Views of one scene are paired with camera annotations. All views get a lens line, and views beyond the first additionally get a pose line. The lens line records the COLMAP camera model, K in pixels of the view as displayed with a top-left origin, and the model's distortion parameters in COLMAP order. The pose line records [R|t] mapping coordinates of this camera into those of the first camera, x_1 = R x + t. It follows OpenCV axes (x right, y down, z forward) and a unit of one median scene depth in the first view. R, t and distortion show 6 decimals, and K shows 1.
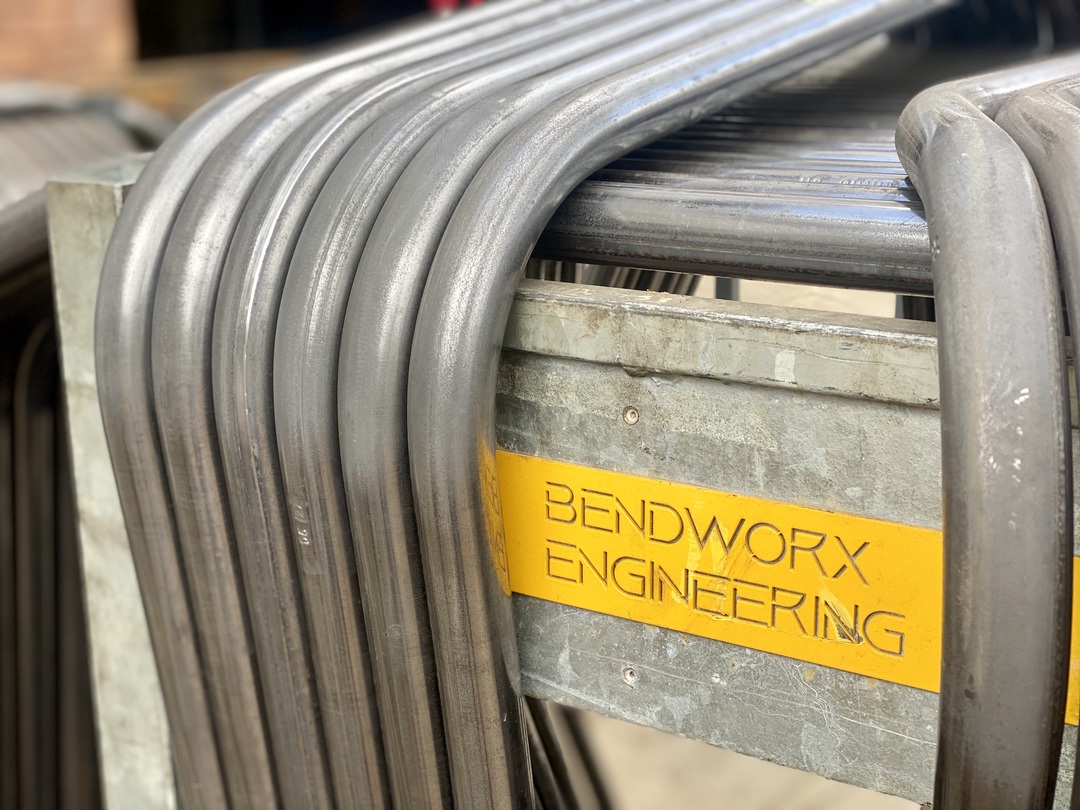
lens RADIAL K [[1580.9, 0, 540.0], [0, 1580.9, 405.0], [0, 0, 1]] dist [0.078852, 0.083521]
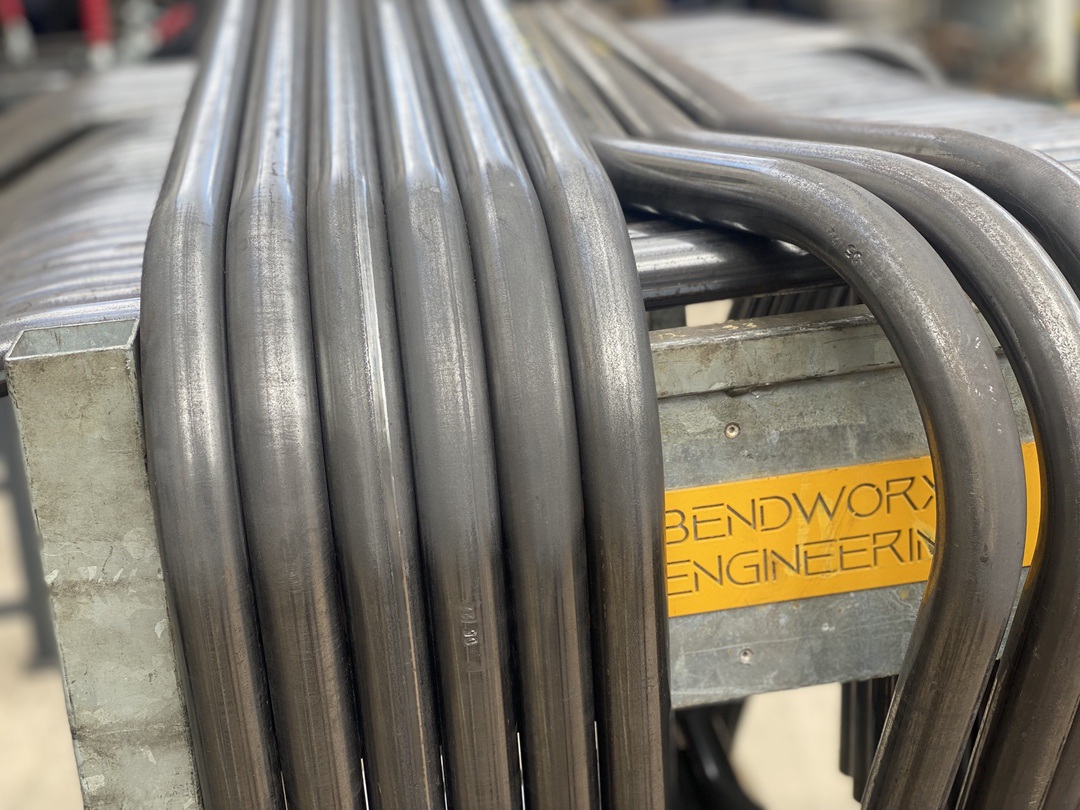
lens RADIAL K [[1580.9, 0, 540.0], [0, 1580.9, 405.0], [0, 0, 1]] dist [0.078852, 0.083521]
pose [[0.753928, -0.242516, 0.610556, -0.748578], [0.253017, 0.964866, 0.070818, -0.128602], [-0.606280, 0.101089, 0.788800, 0.179661]]
